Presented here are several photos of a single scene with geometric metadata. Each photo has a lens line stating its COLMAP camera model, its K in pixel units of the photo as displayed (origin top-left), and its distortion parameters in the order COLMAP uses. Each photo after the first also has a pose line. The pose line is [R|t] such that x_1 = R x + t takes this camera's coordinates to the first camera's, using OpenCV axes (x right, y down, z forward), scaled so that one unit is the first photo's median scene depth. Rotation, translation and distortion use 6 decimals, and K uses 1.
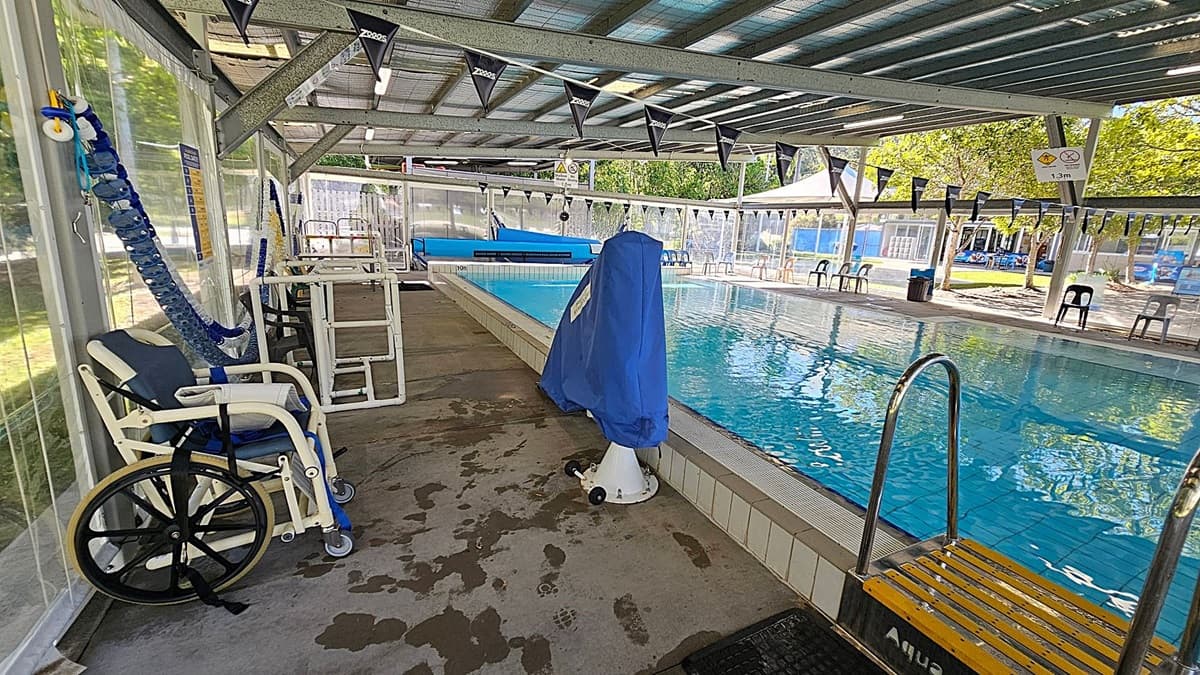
lens RADIAL K [[497.2, 0, 599.5], [0, 497.2, 331.9], [0, 0, 1]] dist [-0.001863, 0.001032]
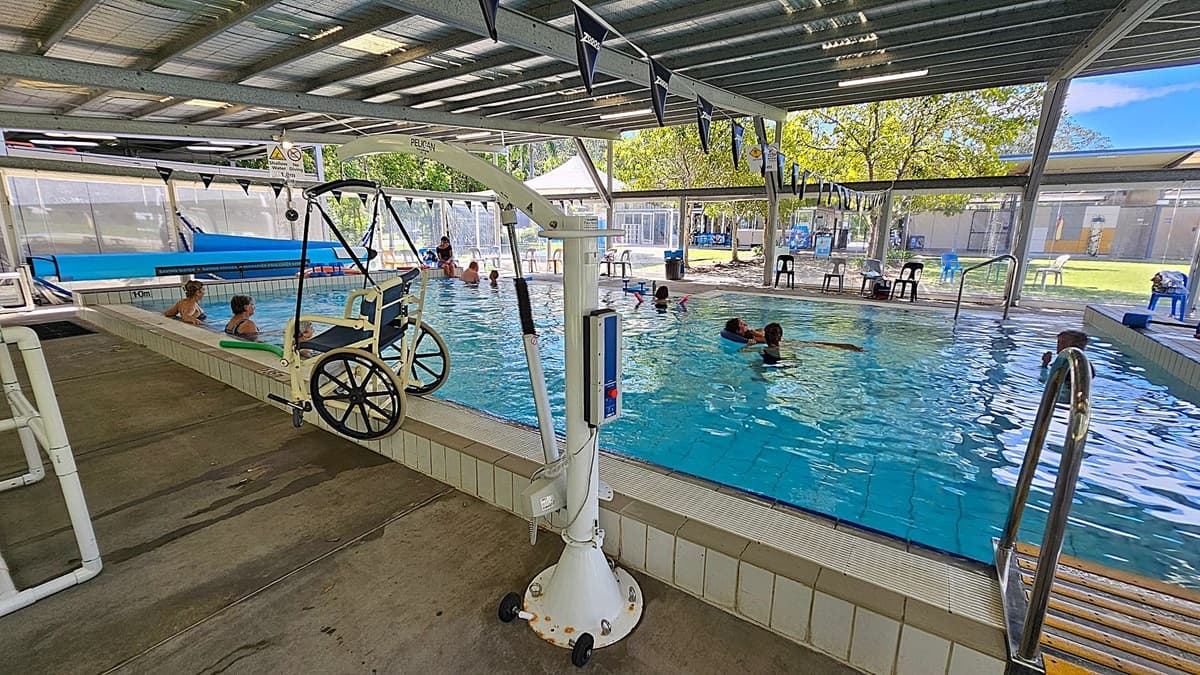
lens RADIAL K [[497.2, 0, 602.0], [0, 497.2, 333.6], [0, 0, 1]] dist [-0.001863, 0.001032]
pose [[0.874155, -0.144653, 0.463605, -0.058282], [0.139258, 0.989184, 0.046065, -0.021610], [-0.465254, 0.024293, 0.884844, 0.122409]]
